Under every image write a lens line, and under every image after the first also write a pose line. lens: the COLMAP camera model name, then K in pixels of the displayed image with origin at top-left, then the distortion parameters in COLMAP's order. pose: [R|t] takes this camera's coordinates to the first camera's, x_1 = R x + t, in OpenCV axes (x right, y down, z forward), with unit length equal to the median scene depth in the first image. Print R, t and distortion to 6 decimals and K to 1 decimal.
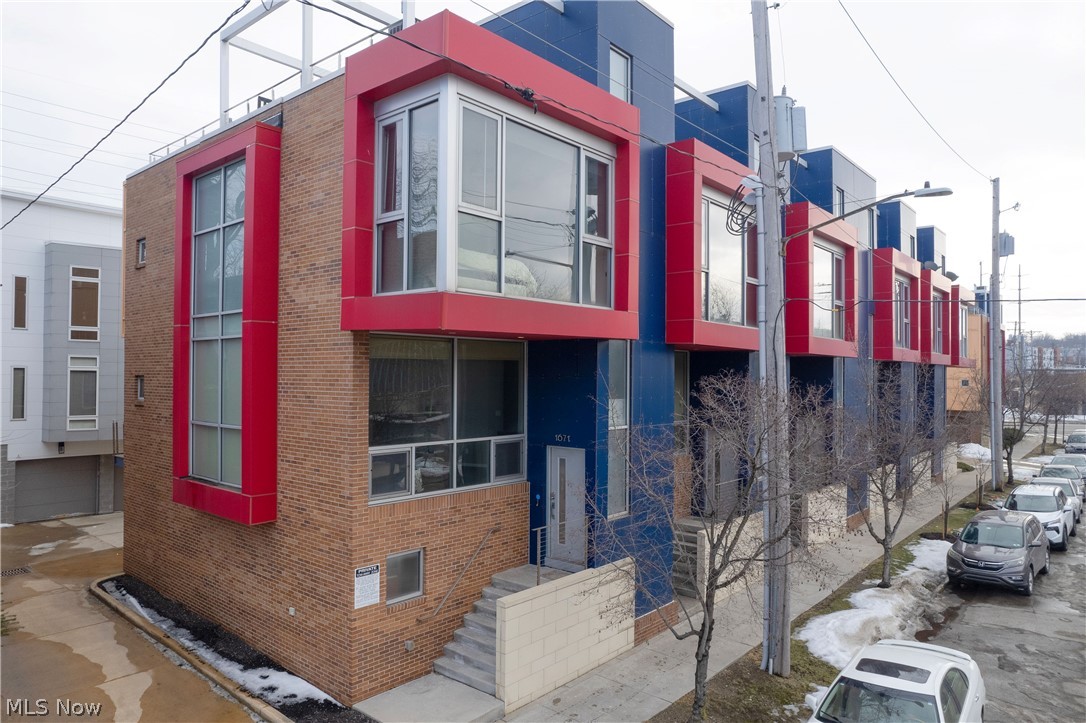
lens RADIAL K [[707.0, 0, 543.0], [0, 707.0, 361.5], [0, 0, 1]] dist [-0.004704, -0.001117]
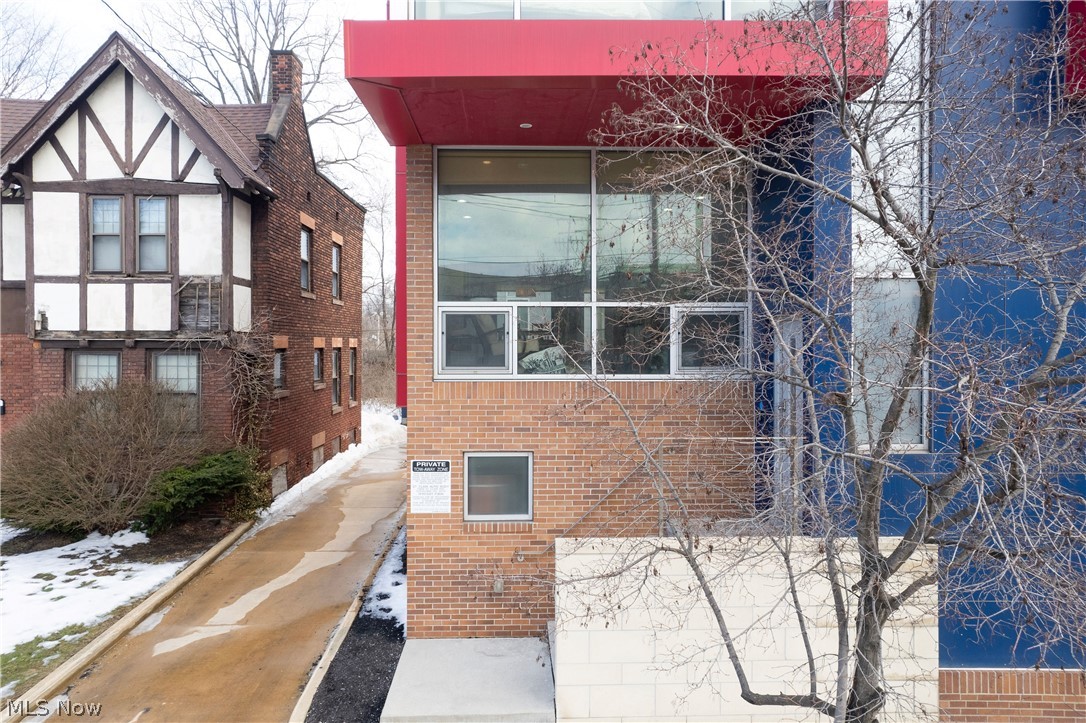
lens RADIAL K [[692.1, 0, 543.0], [0, 692.1, 361.5], [0, 0, 1]] dist [0.030546, -0.000840]
pose [[0.671306, -0.004792, -0.741165, 0.364937], [0.018072, 0.999788, 0.009905, 0.179019], [0.740960, -0.020043, 0.671250, 0.592496]]
